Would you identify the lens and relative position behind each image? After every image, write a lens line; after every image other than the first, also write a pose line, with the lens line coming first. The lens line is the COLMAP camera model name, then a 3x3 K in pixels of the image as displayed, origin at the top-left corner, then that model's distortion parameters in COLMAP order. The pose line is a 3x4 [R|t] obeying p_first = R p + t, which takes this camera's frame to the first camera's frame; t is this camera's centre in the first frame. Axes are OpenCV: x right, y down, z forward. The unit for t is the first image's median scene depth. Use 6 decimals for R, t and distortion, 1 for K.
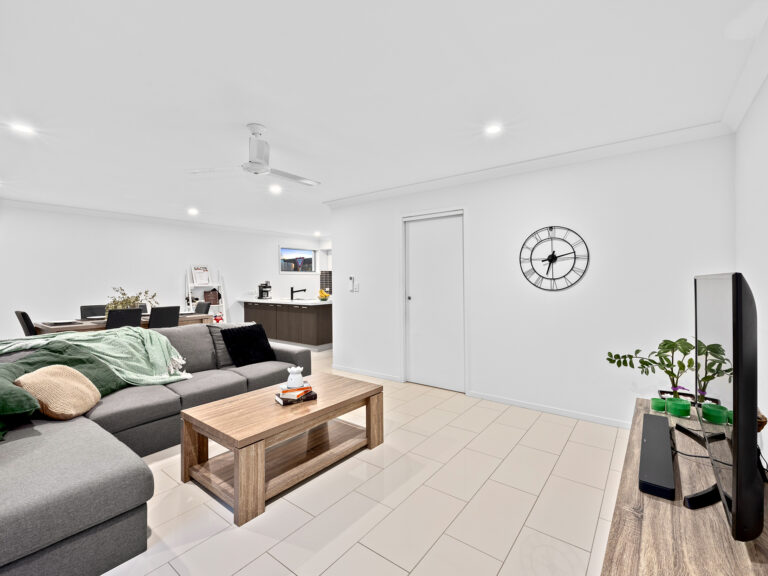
lens RADIAL K [[349.6, 0, 384.0], [0, 349.6, 288.0], [0, 0, 1]] dist [-0.001680, 0.000024]
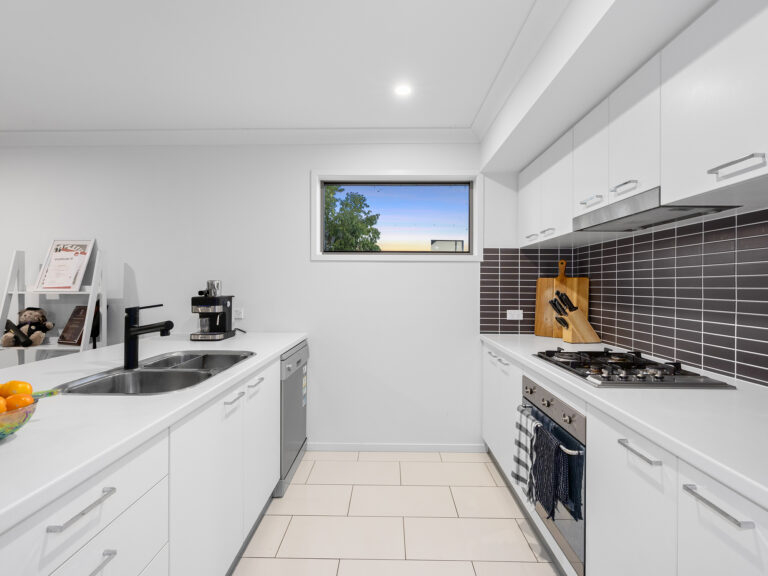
lens RADIAL K [[349.6, 0, 384.0], [0, 349.6, 288.0], [0, 0, 1]] dist [-0.001680, 0.000024]
pose [[0.593359, 0.015051, -0.804797, -0.000533], [-0.026777, 0.999641, -0.001047, -0.019382], [0.804493, 0.022172, 0.593549, 1.010556]]
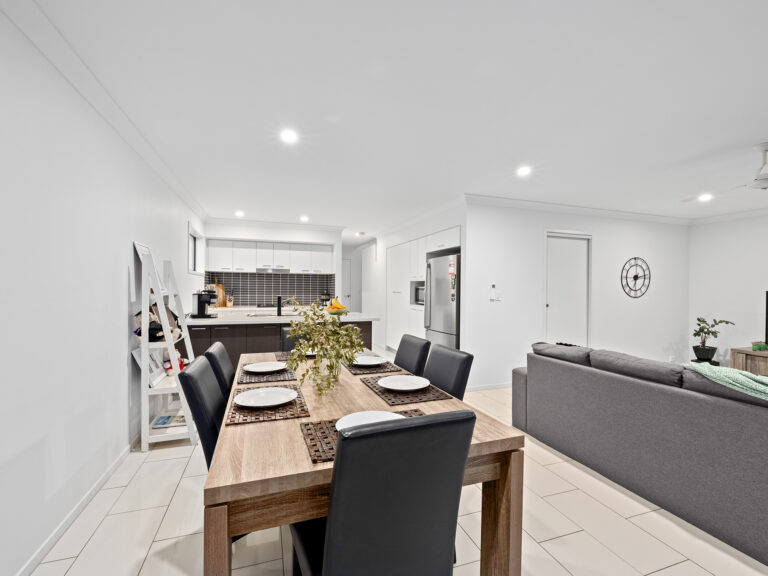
lens RADIAL K [[349.6, 0, 384.0], [0, 349.6, 288.0], [0, 0, 1]] dist [-0.001680, 0.000024]
pose [[0.559222, 0.014411, 0.828892, -0.690208], [0.004188, 0.999787, -0.020208, -0.004019], [-0.829007, 0.014772, 0.559043, 0.491528]]
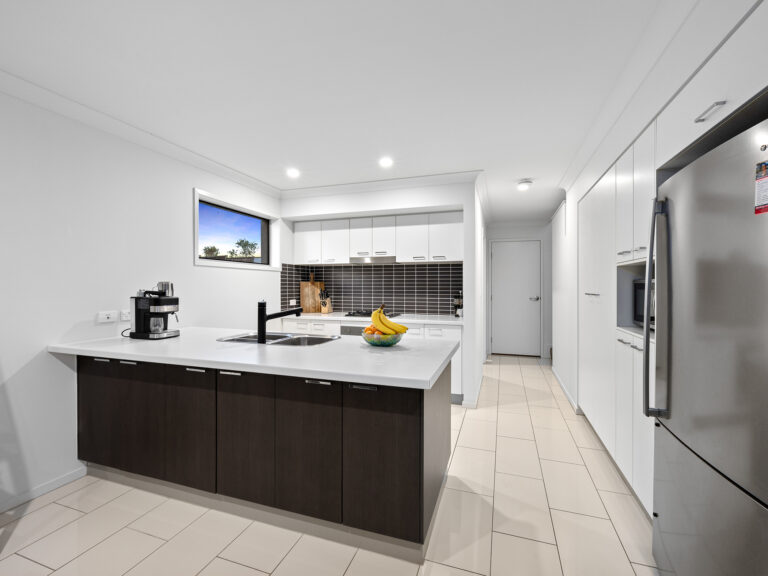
lens RADIAL K [[349.6, 0, 384.0], [0, 349.6, 288.0], [0, 0, 1]] dist [-0.001680, 0.000024]
pose [[0.947427, 0.009138, 0.319843, -0.263431], [-0.003303, 0.999818, -0.018783, -0.010271], [-0.319956, 0.016739, 0.947284, 0.673258]]
